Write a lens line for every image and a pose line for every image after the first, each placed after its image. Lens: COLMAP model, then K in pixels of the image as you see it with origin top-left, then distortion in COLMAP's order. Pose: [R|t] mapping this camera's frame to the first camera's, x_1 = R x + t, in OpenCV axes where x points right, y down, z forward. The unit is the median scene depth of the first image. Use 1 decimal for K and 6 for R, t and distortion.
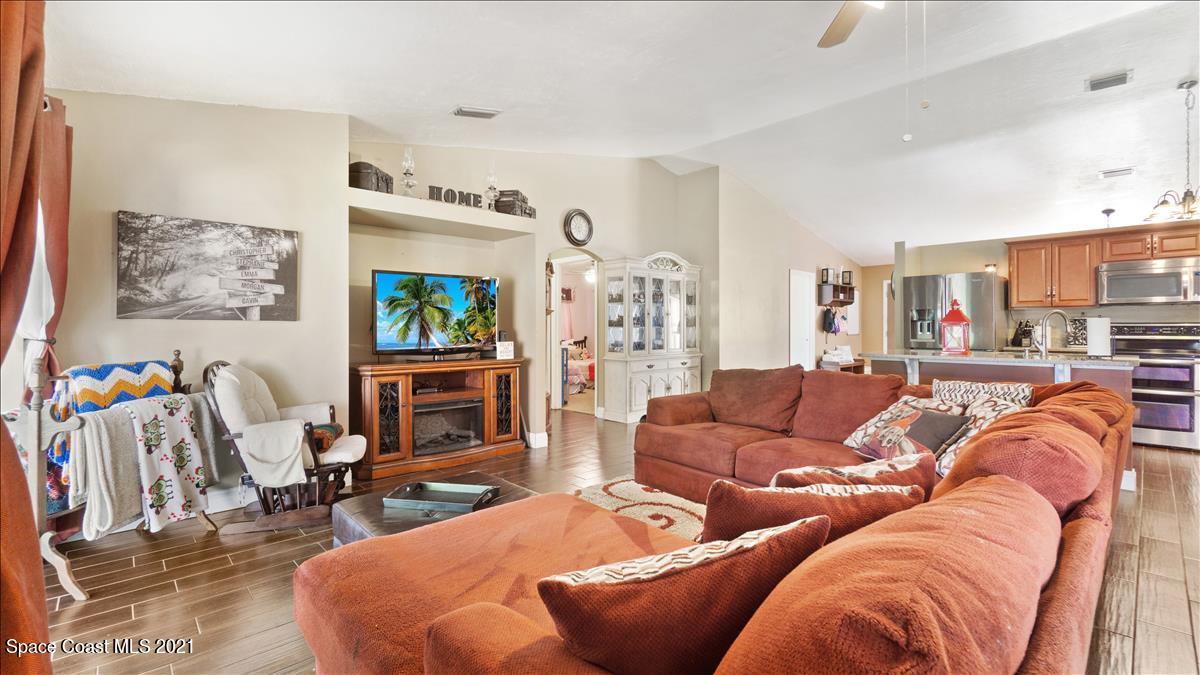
lens RADIAL K [[523.5, 0, 596.3], [0, 523.5, 323.1], [0, 0, 1]] dist [-0.001005, -0.000438]
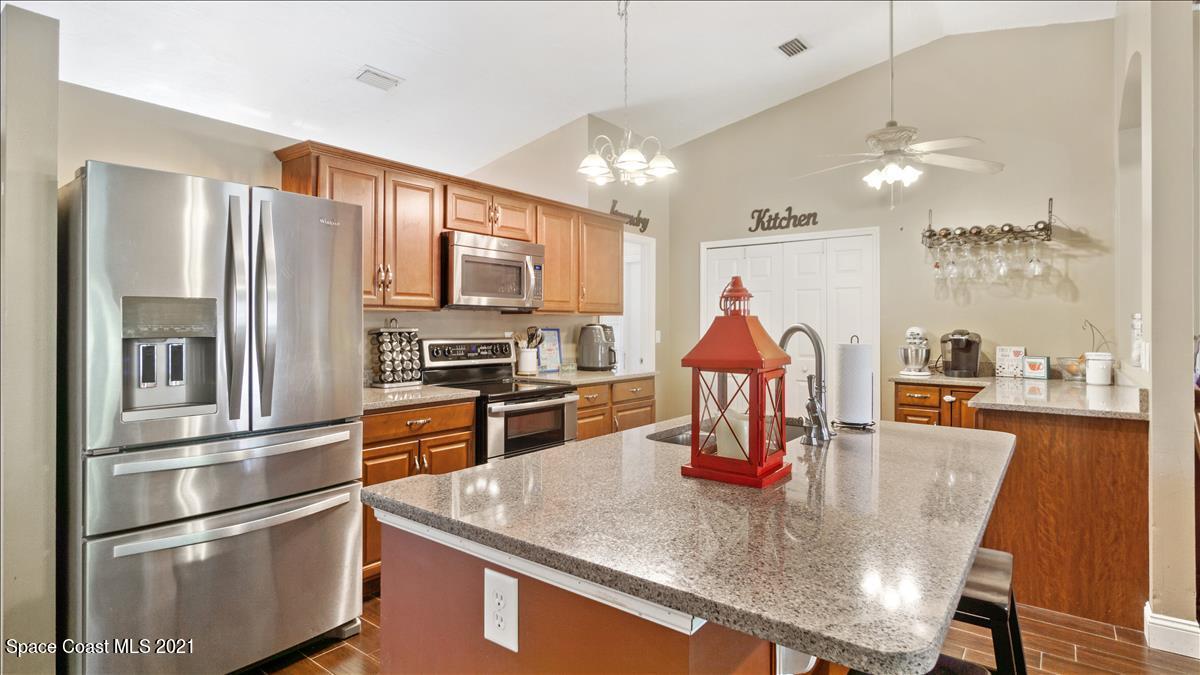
lens RADIAL K [[603.9, 0, 591.2], [0, 603.9, 329.0], [0, 0, 1]] dist [0.002979, 0.000130]
pose [[-0.128582, 0.001363, 0.991698, 0.563964], [-0.009361, 0.999953, -0.002588, -0.019401], [-0.991655, -0.009616, -0.128563, 1.620852]]
